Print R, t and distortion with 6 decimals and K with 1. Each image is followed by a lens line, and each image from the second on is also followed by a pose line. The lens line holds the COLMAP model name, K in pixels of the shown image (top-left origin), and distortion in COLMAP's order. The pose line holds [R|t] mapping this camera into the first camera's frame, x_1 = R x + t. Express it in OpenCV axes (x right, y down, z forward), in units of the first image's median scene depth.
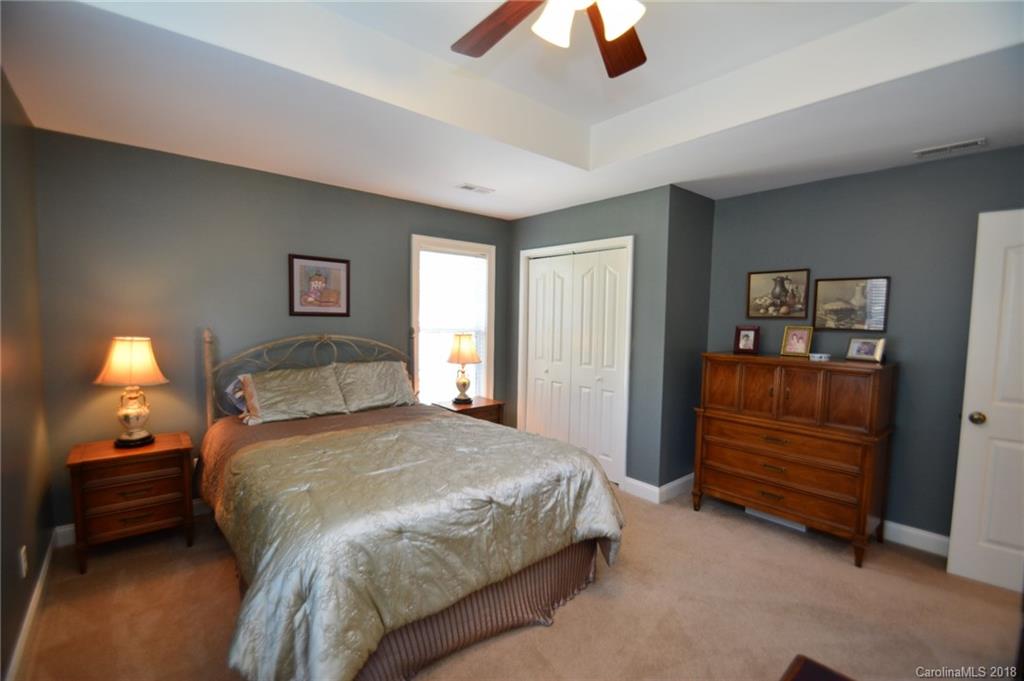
lens RADIAL K [[450.6, 0, 510.9], [0, 450.6, 344.3], [0, 0, 1]] dist [-0.002692, -0.000262]
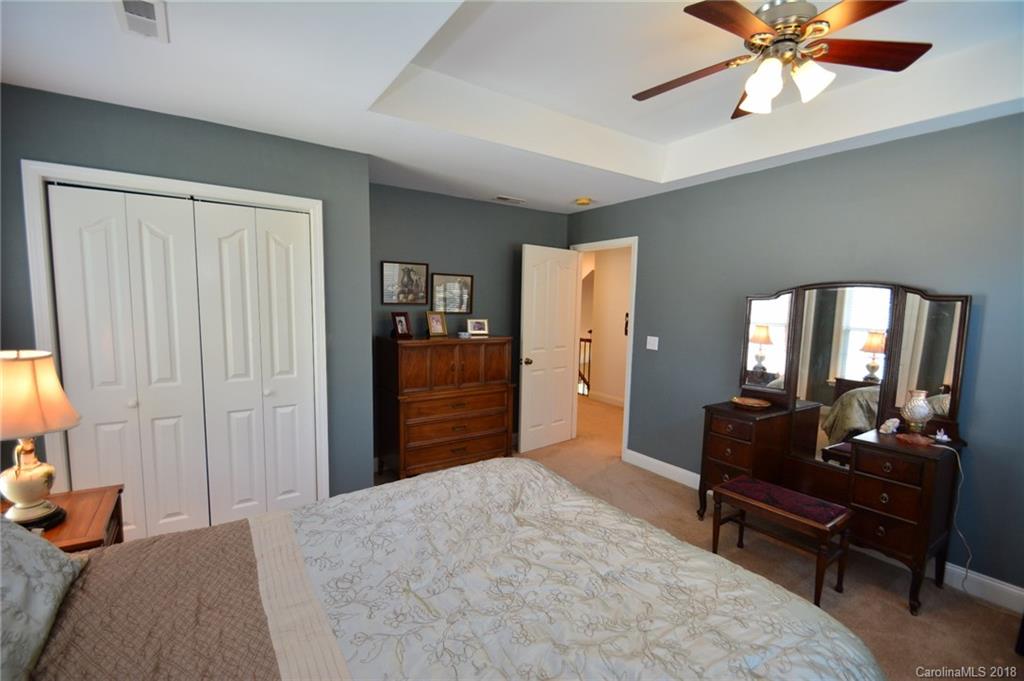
lens RADIAL K [[450.6, 0, 510.5], [0, 450.6, 348.9], [0, 0, 1]] dist [-0.002692, -0.000262]
pose [[0.108523, -0.111438, 0.987828, -0.529036], [0.049432, 0.993073, 0.106599, -0.056329], [-0.992864, 0.037262, 0.113280, 0.634077]]
